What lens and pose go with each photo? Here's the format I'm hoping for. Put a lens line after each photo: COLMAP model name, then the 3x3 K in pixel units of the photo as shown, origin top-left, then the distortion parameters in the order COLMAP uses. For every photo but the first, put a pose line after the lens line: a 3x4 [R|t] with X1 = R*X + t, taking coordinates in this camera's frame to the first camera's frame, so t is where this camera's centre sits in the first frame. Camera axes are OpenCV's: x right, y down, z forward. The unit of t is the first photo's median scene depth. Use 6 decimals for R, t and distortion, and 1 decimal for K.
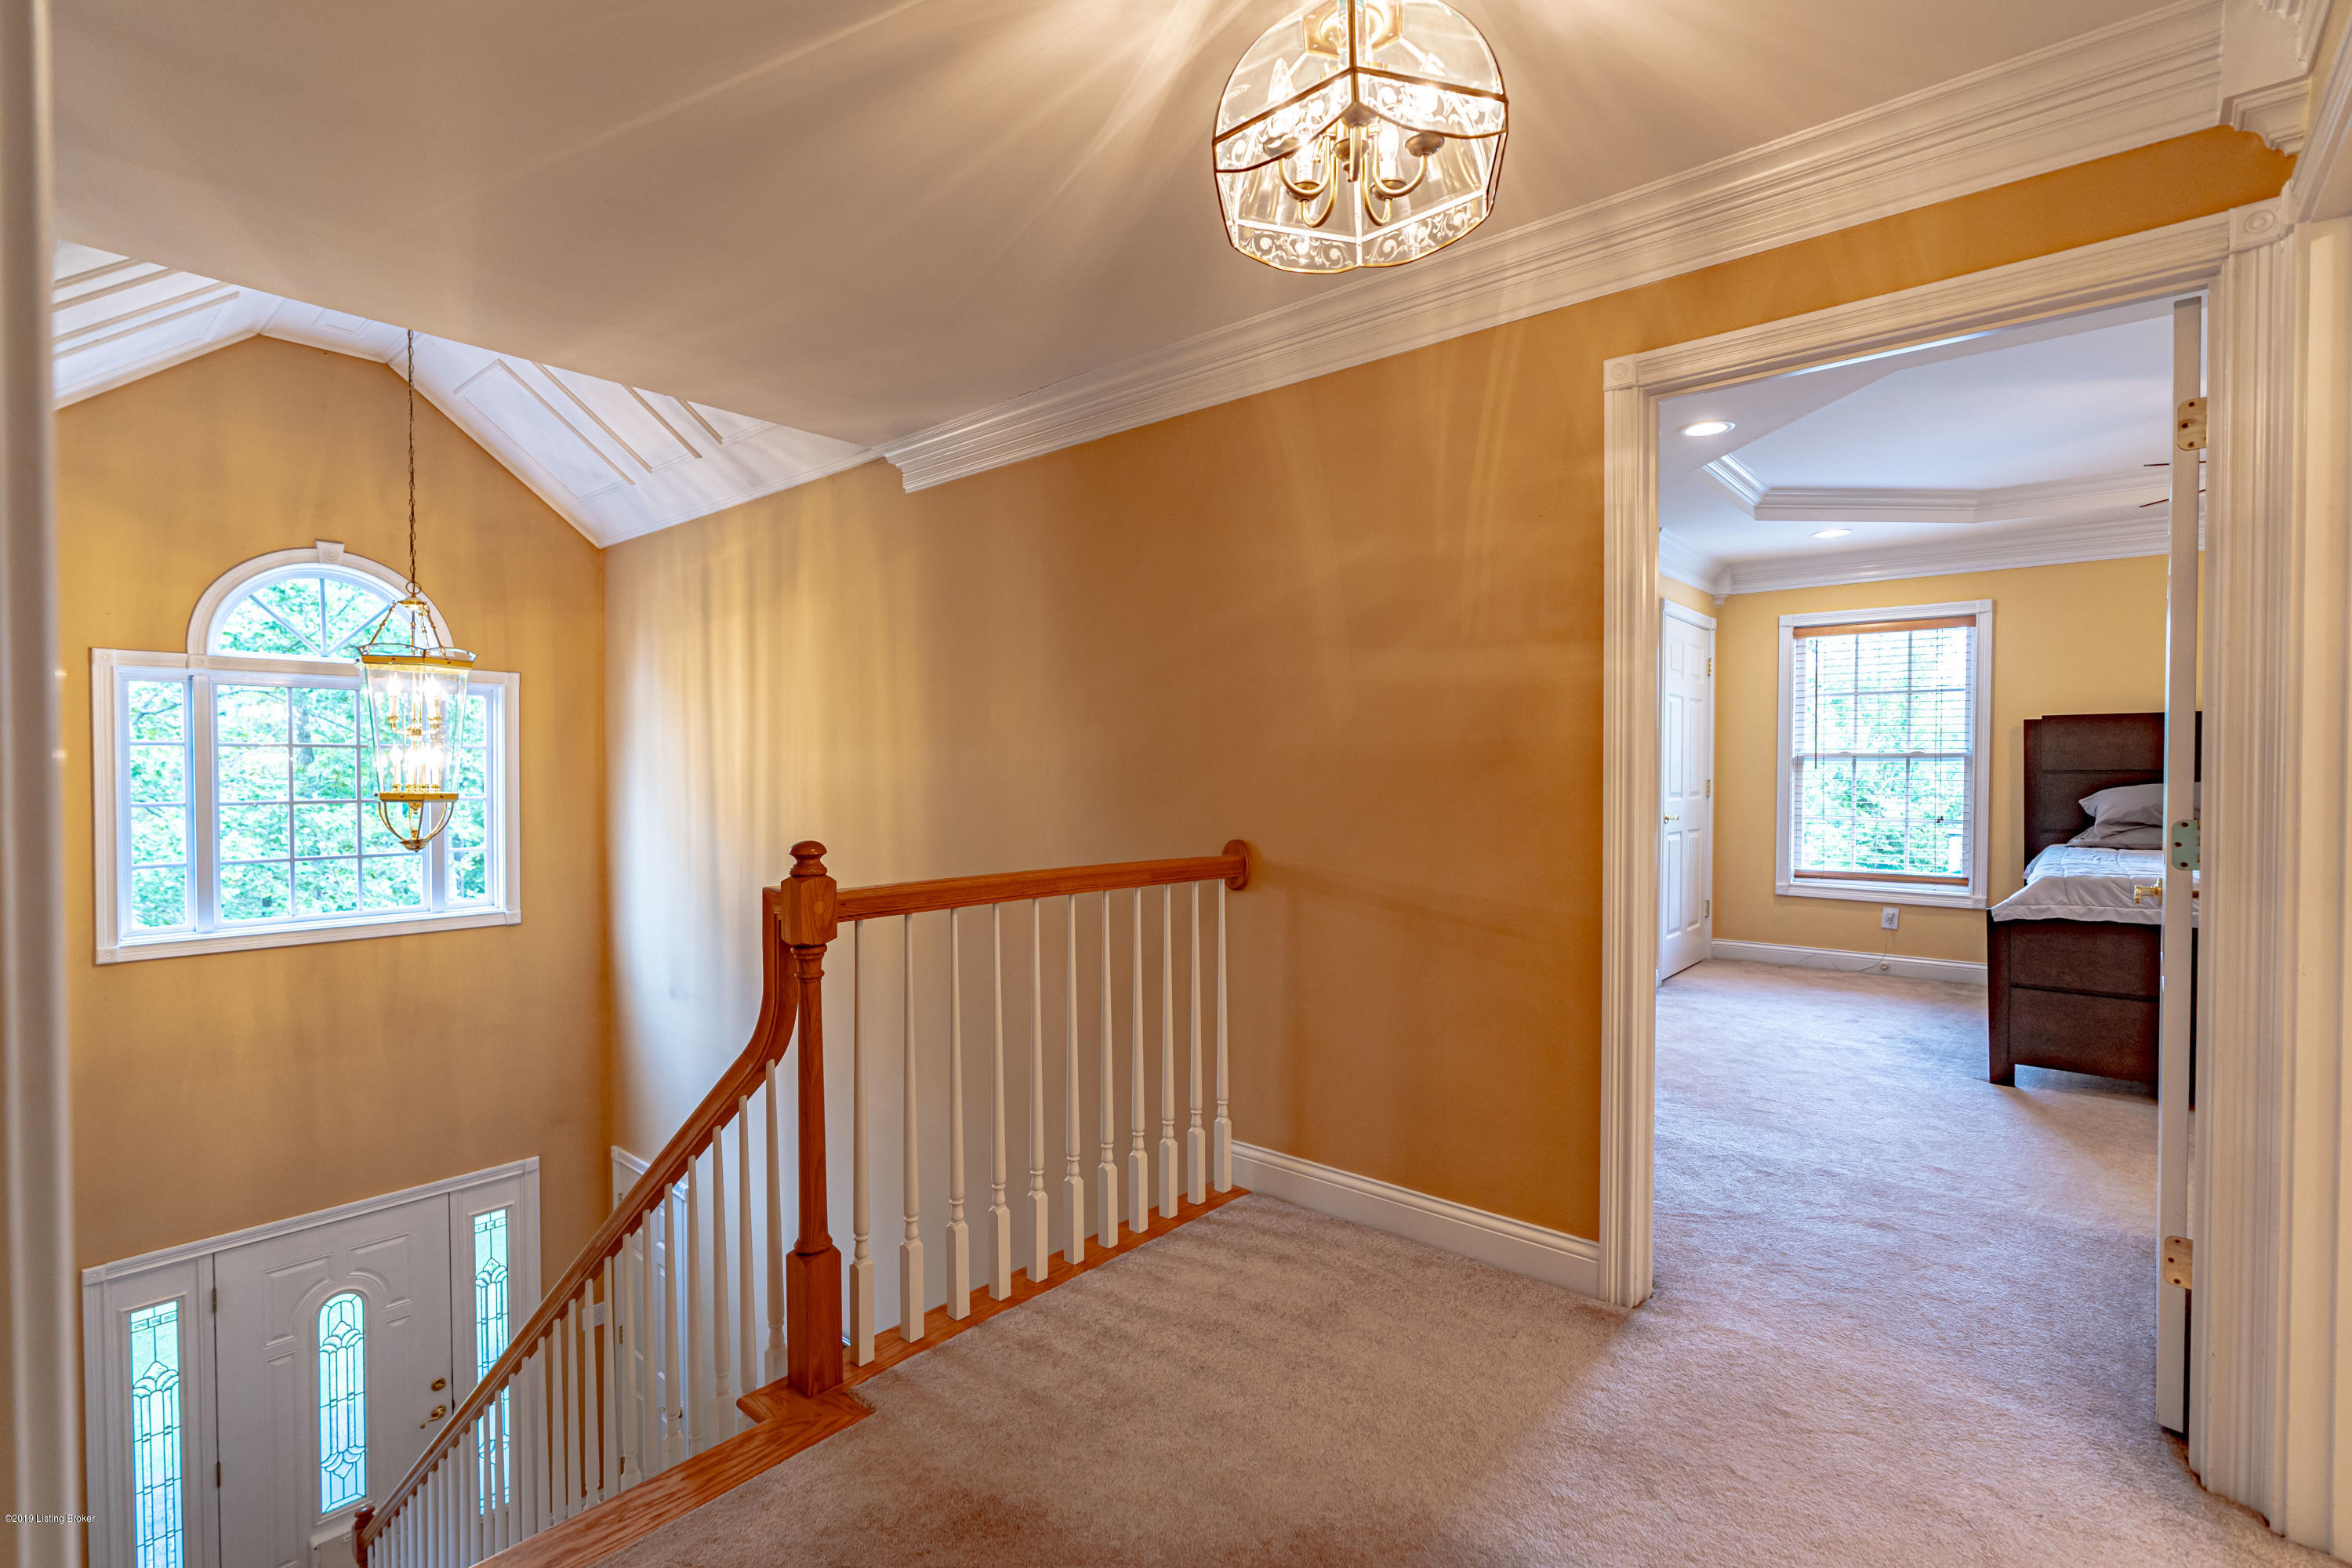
lens RADIAL K [[1077.0, 0, 1169.0], [0, 1077.0, 774.1], [0, 0, 1]] dist [-0.006533, 0.001908]
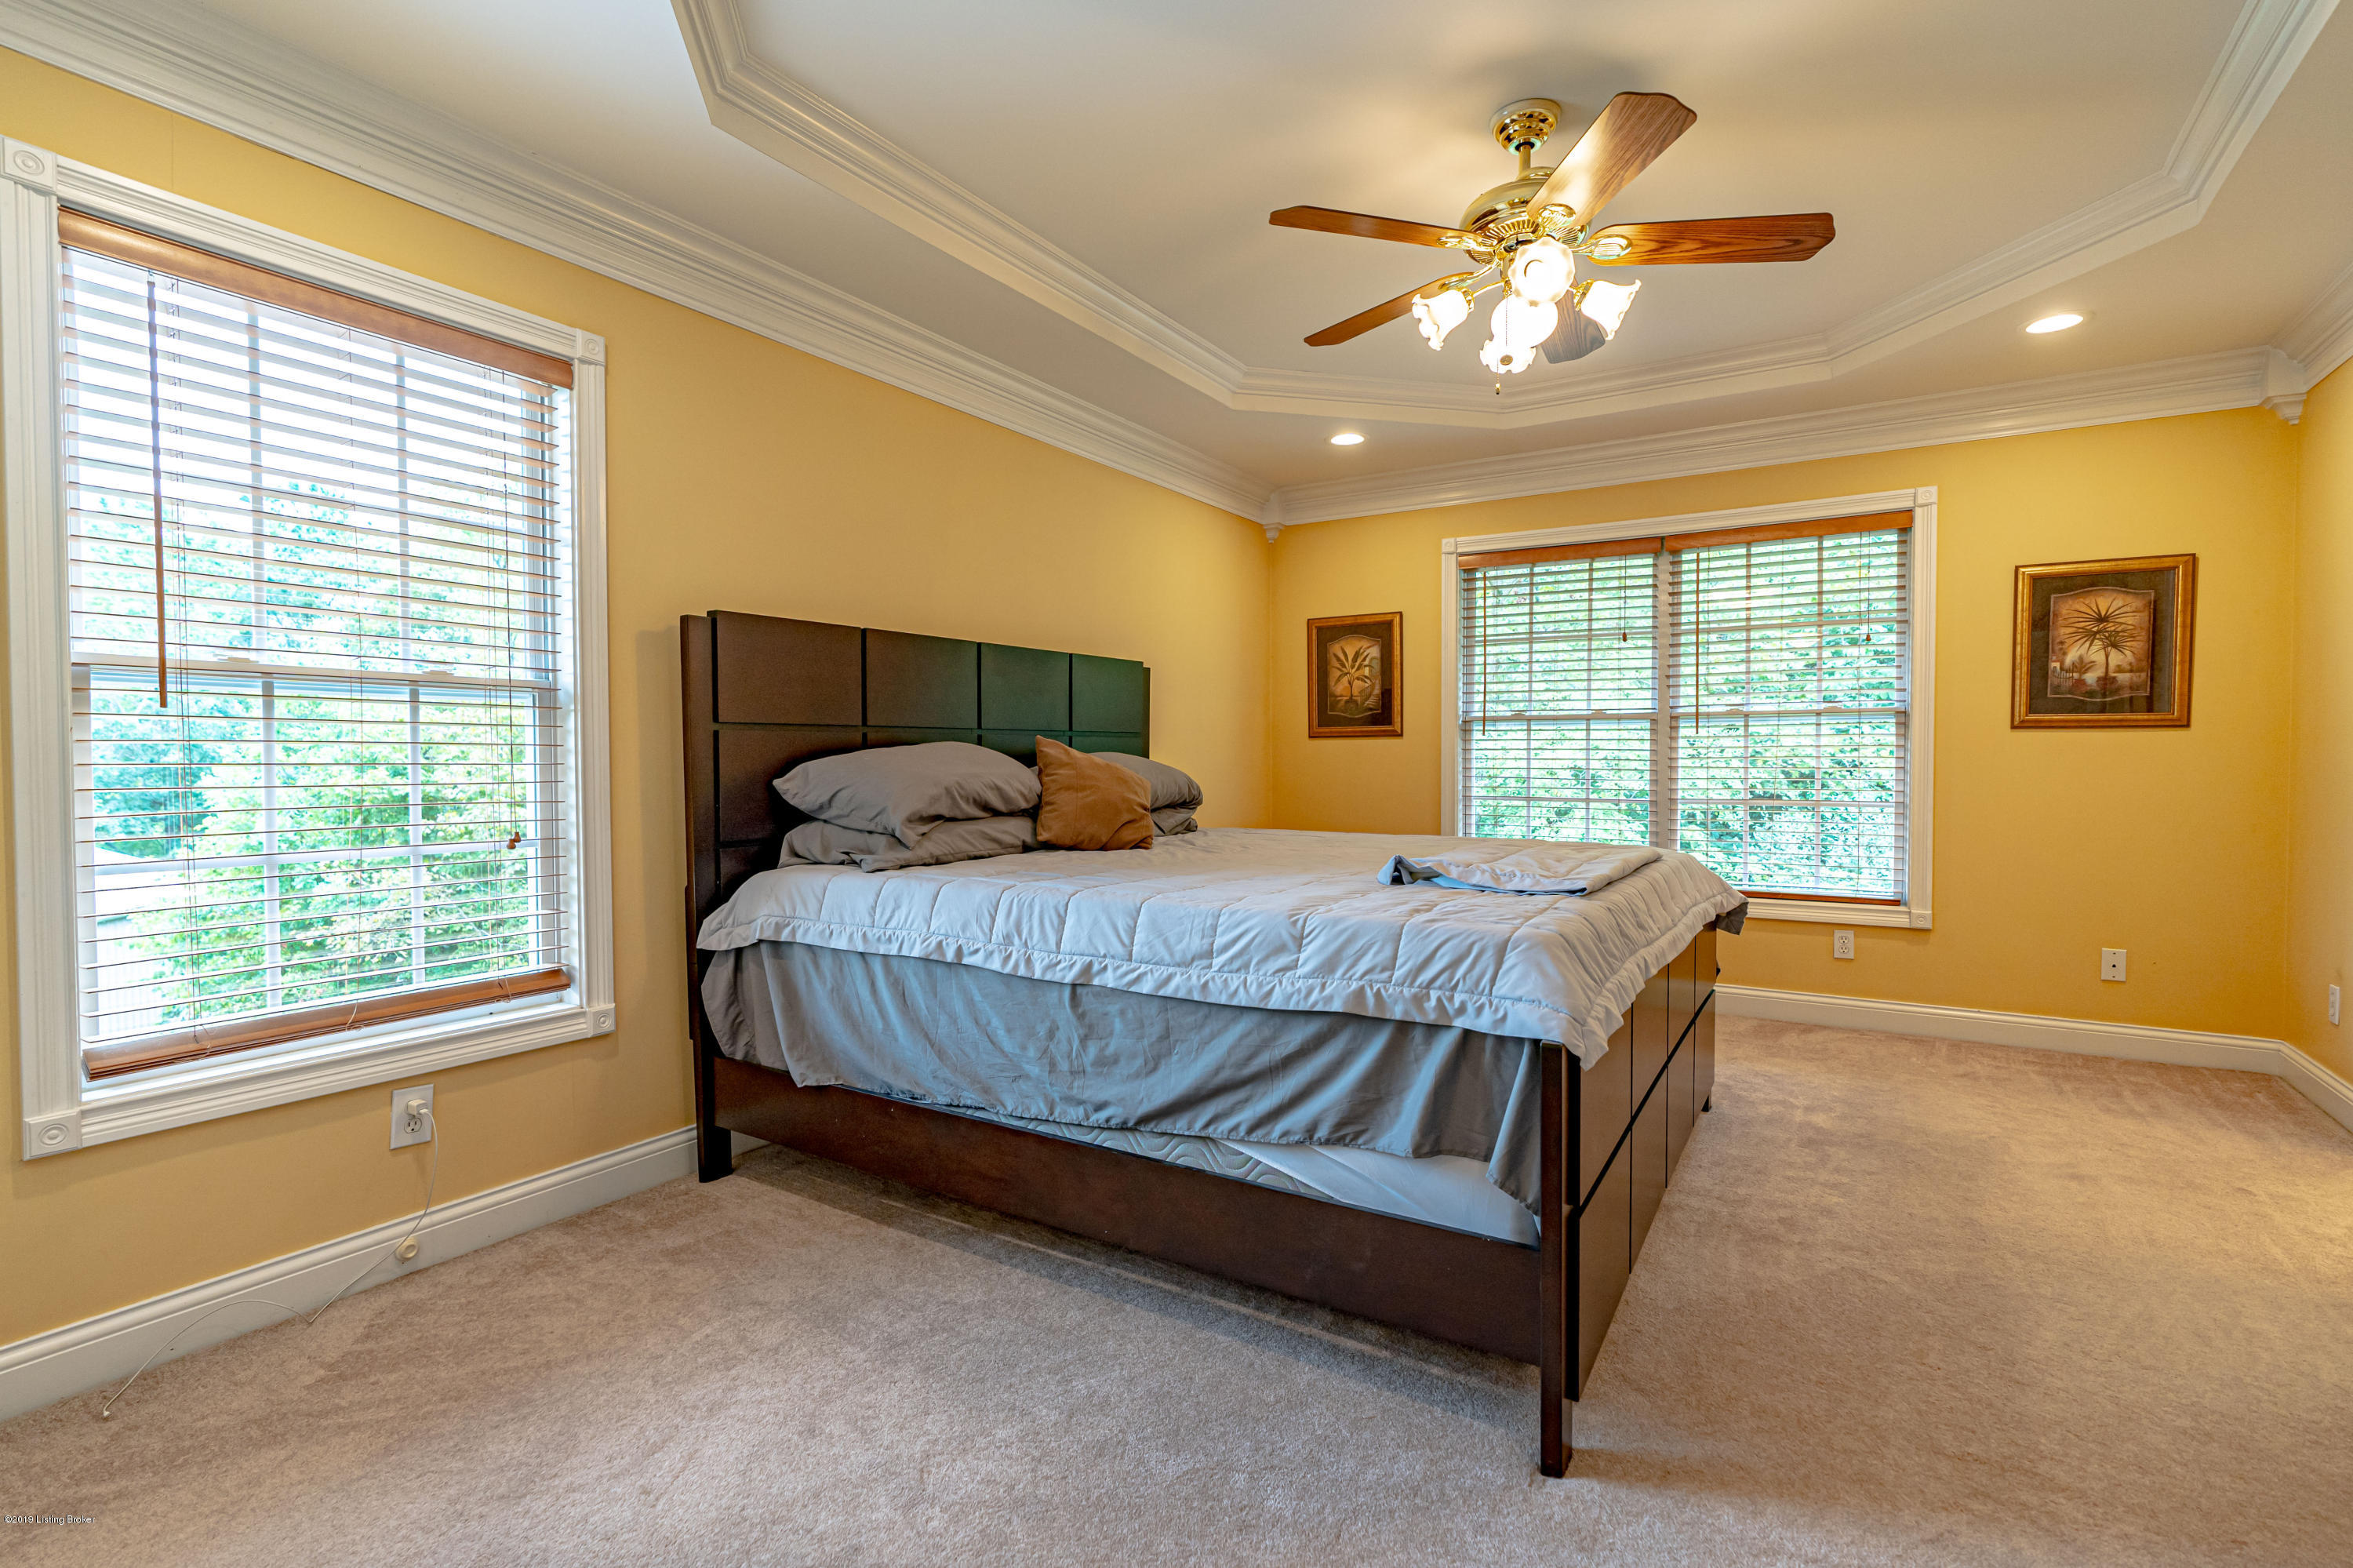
lens RADIAL K [[1077.5, 0, 1169.8], [0, 1077.5, 793.1], [0, 0, 1]] dist [-0.006533, 0.001908]
pose [[-0.142759, -0.035425, 0.989123, 0.270595], [0.013759, 0.999192, 0.037771, 0.011987], [-0.989662, 0.019001, -0.142156, 0.791923]]
